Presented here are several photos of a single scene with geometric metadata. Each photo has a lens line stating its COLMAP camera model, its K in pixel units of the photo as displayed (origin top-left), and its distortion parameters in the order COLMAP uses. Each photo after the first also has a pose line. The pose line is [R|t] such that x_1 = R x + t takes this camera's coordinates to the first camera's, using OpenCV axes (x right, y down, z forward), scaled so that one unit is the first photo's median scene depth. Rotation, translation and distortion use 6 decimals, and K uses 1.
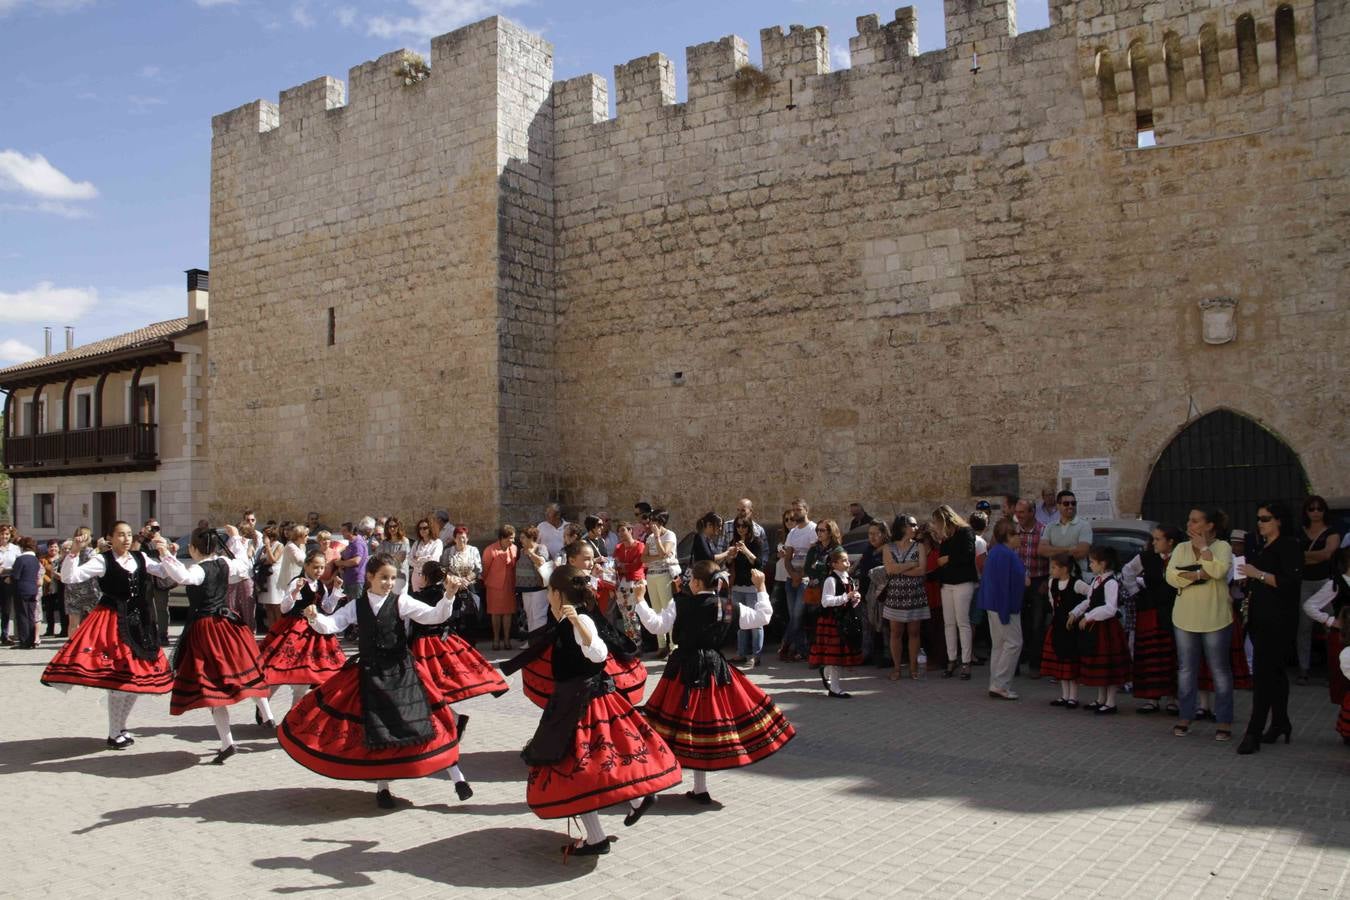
lens RADIAL K [[1114.6, 0, 672.5], [0, 1114.6, 480.6], [0, 0, 1]] dist [-0.186208, 0.147836]
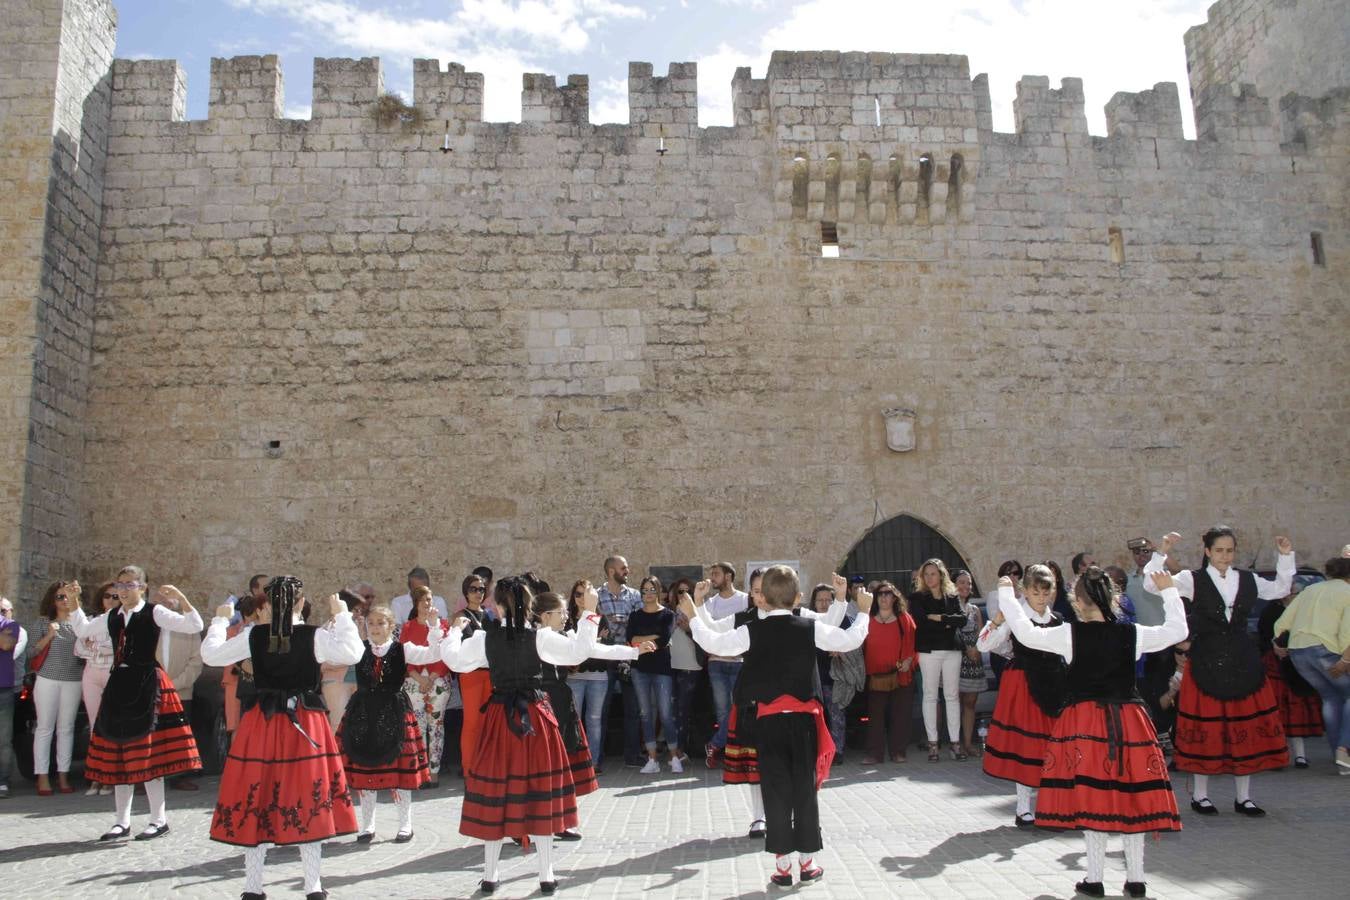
lens RADIAL K [[1114.6, 0, 672.5], [0, 1114.6, 480.6], [0, 0, 1]] dist [-0.186208, 0.147836]
pose [[0.805508, 0.090840, 0.585580, -0.245392], [-0.004866, 0.989161, -0.146753, 0.048899], [-0.592564, 0.115362, 0.797220, 0.241089]]
